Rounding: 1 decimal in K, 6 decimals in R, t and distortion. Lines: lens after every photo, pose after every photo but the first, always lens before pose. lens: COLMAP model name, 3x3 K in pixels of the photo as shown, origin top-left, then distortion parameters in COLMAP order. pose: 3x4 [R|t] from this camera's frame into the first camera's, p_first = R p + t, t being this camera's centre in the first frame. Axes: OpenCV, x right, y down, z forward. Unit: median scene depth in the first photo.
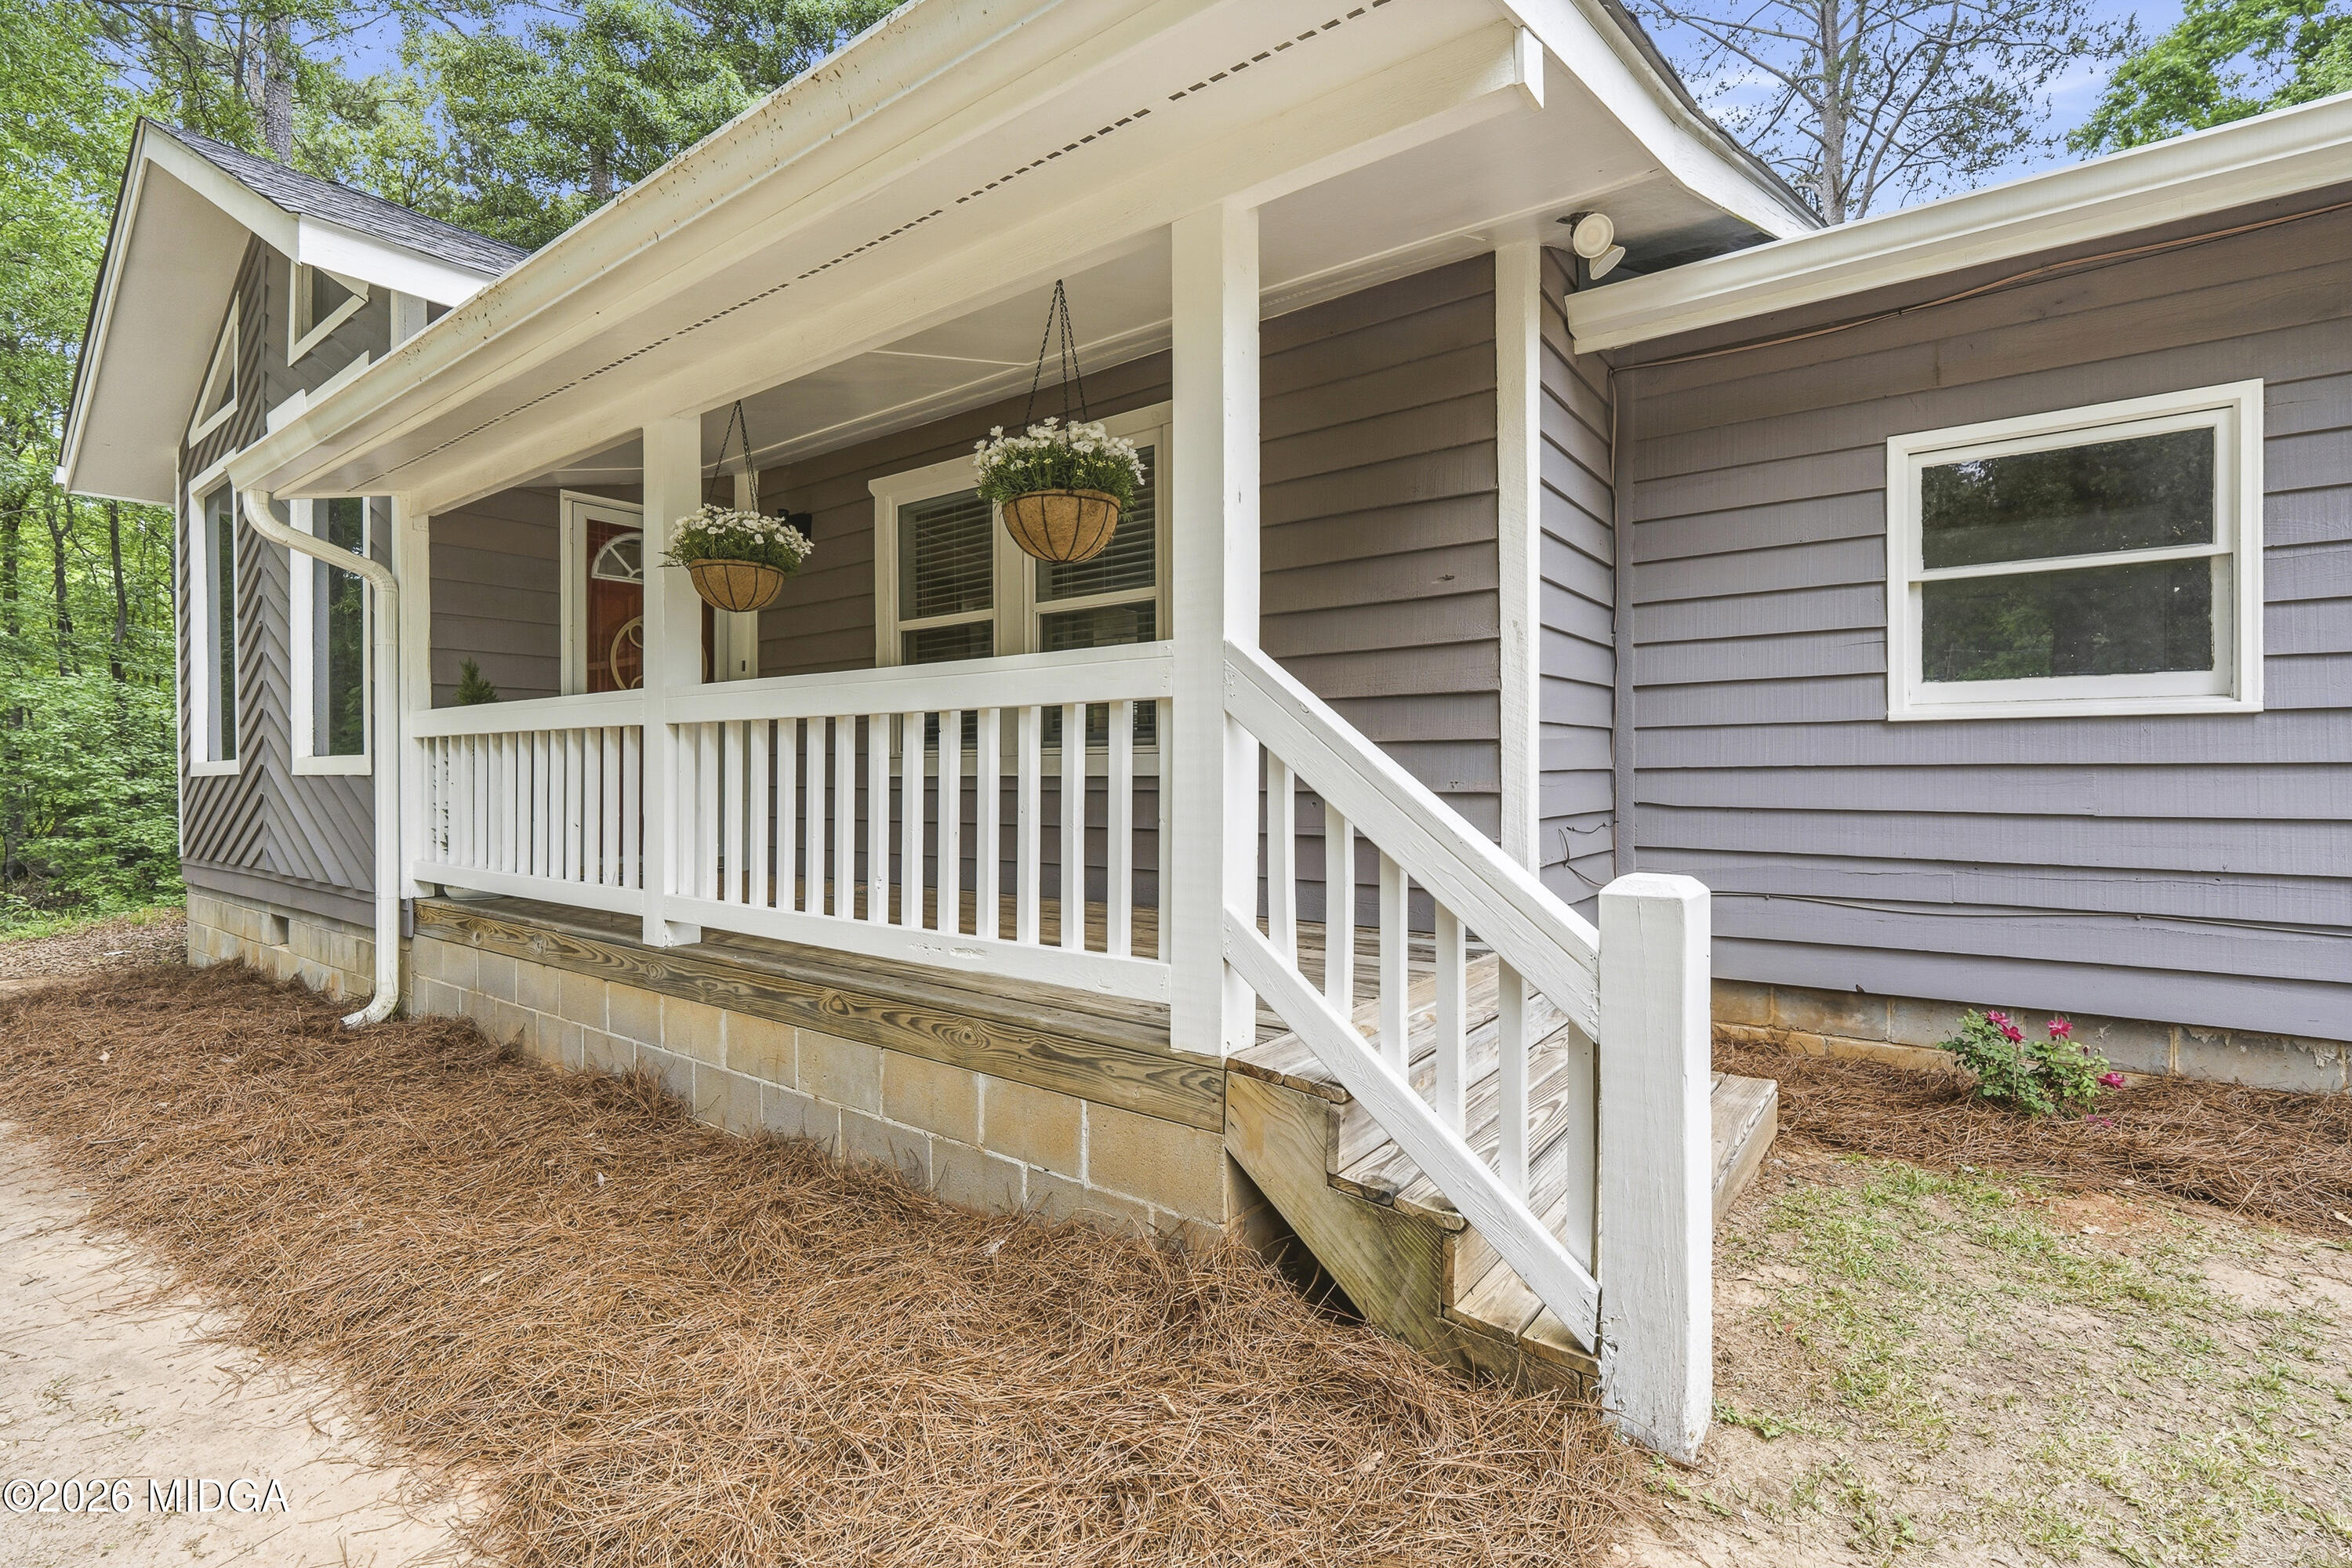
lens RADIAL K [[1079.4, 0, 1140.0], [0, 1079.4, 784.0], [0, 0, 1]] dist [-0.013703, 0.002047]
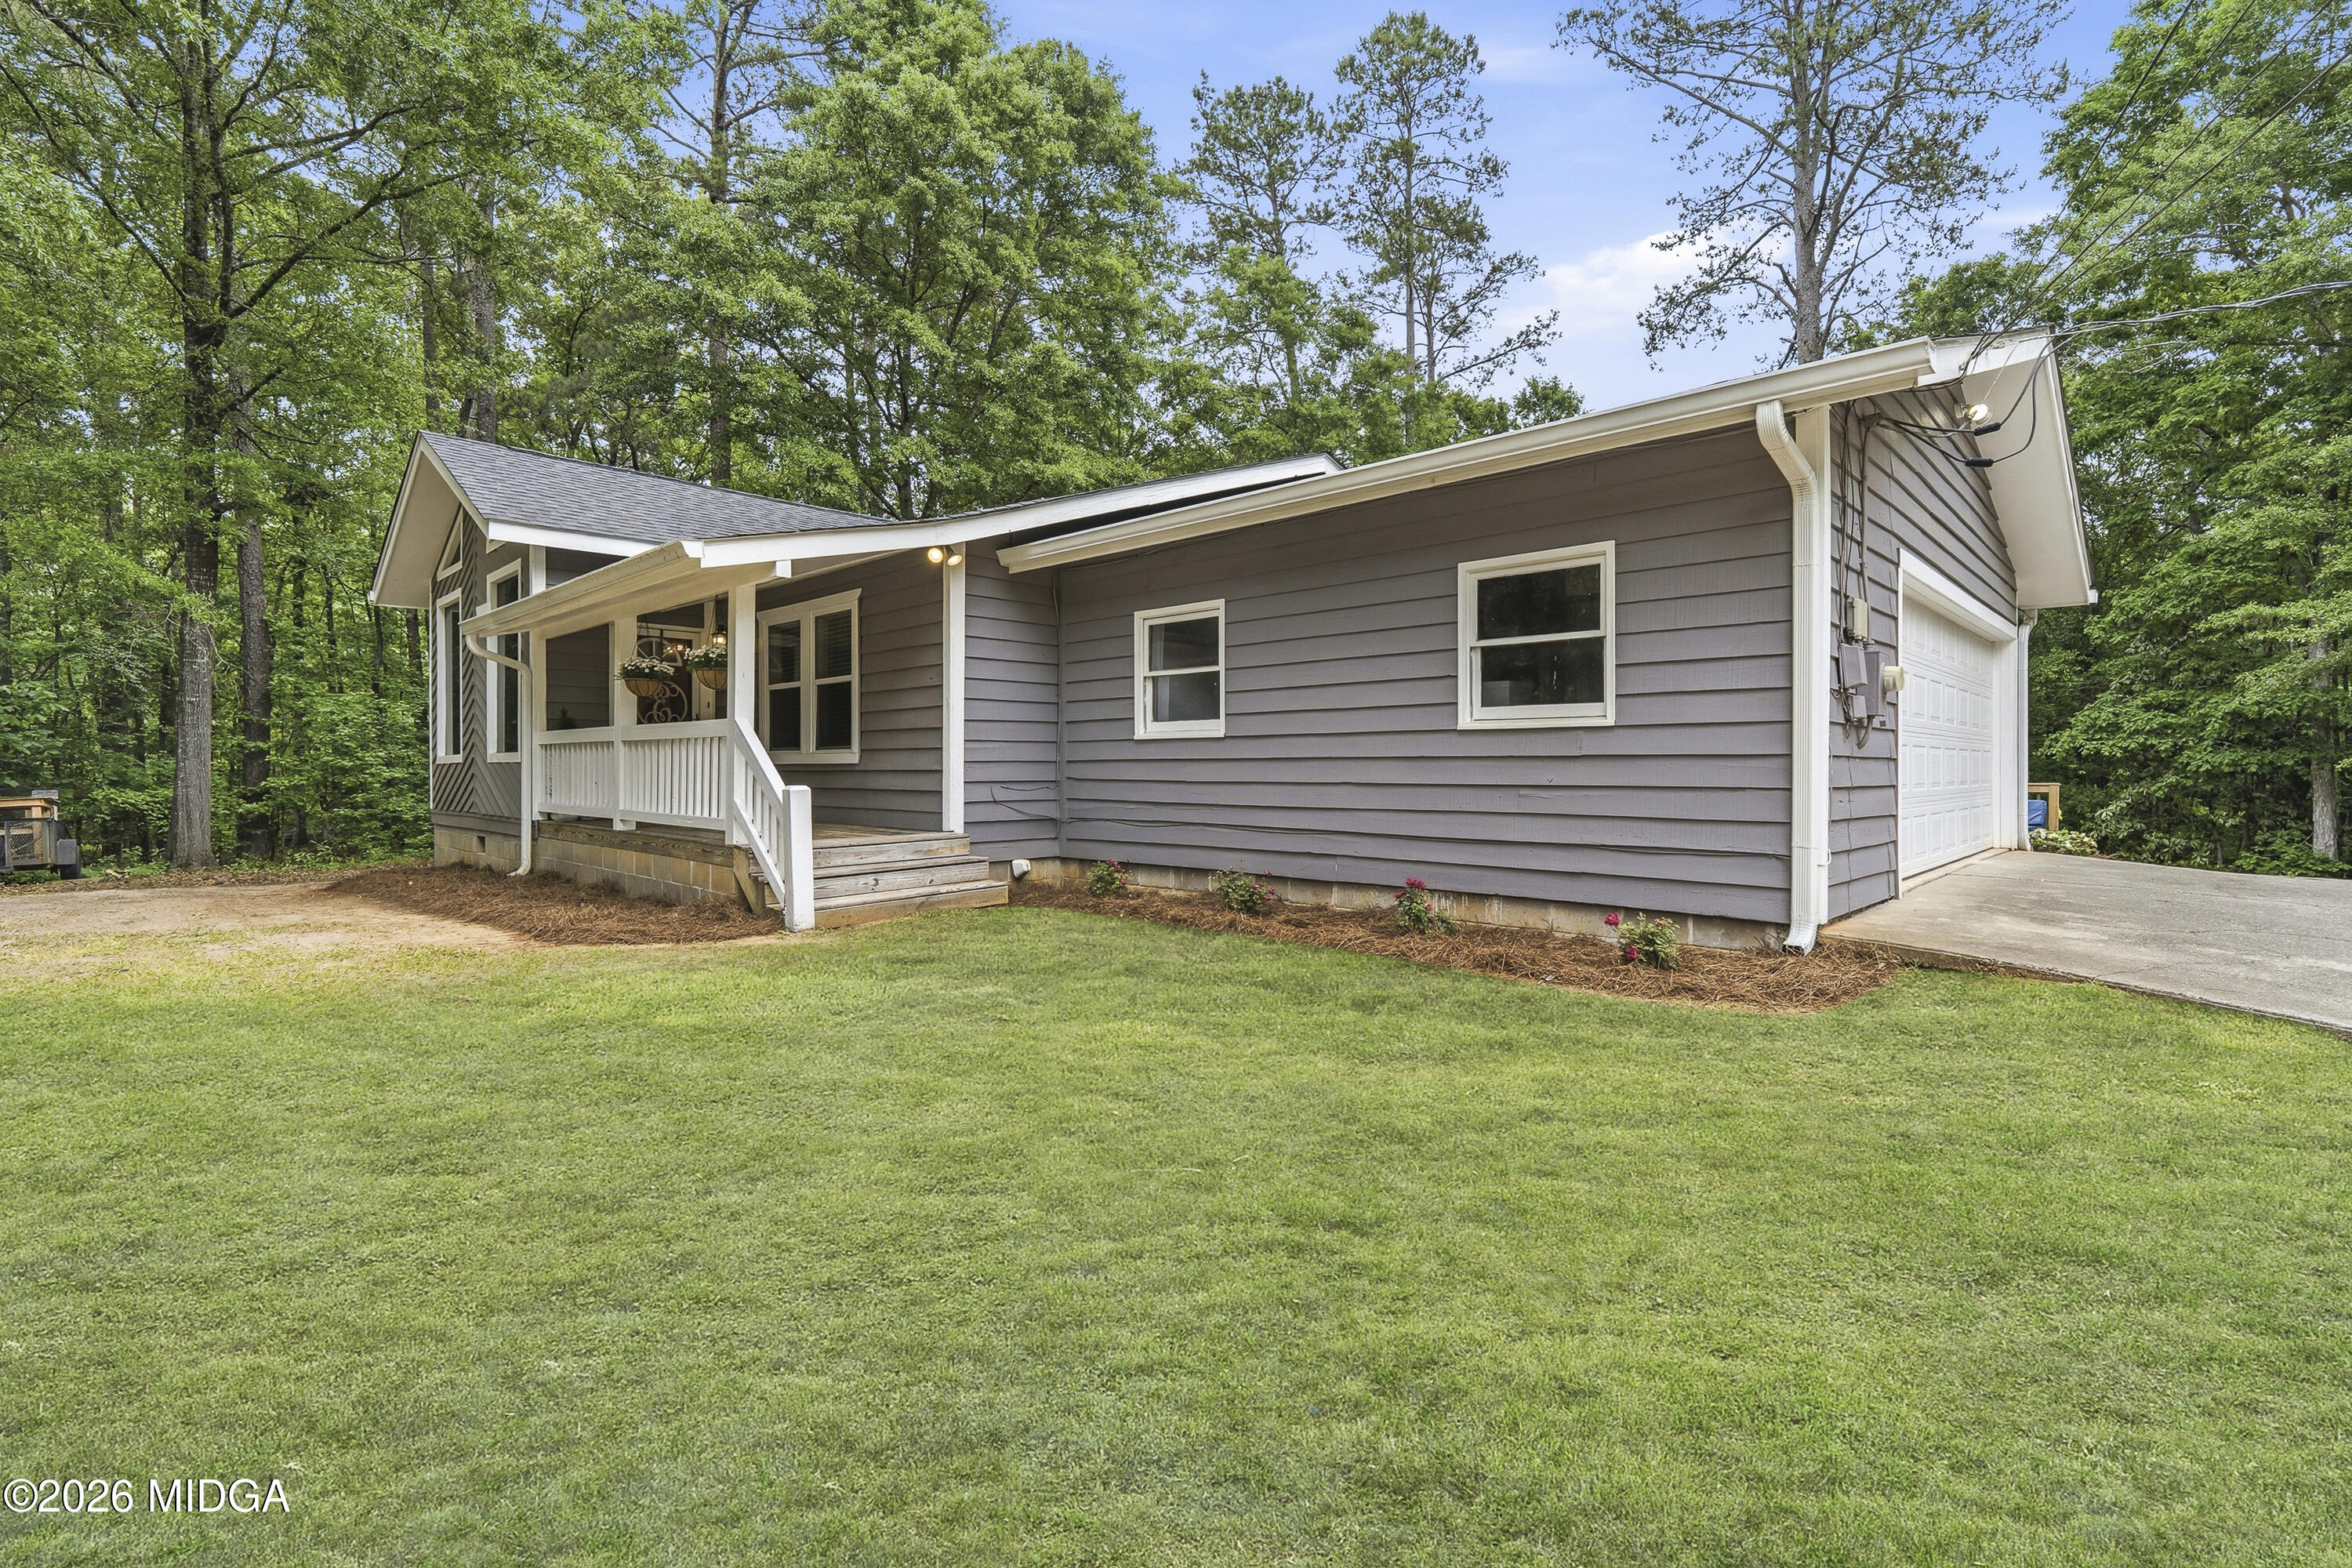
lens RADIAL K [[1079.4, 0, 1158.2], [0, 1079.4, 771.8], [0, 0, 1]] dist [-0.013703, 0.002047]
pose [[0.992768, 0.003206, -0.120009, 0.782921], [-0.004002, 0.999972, -0.006394, 0.018930], [0.119985, 0.006828, 0.992752, -0.949577]]
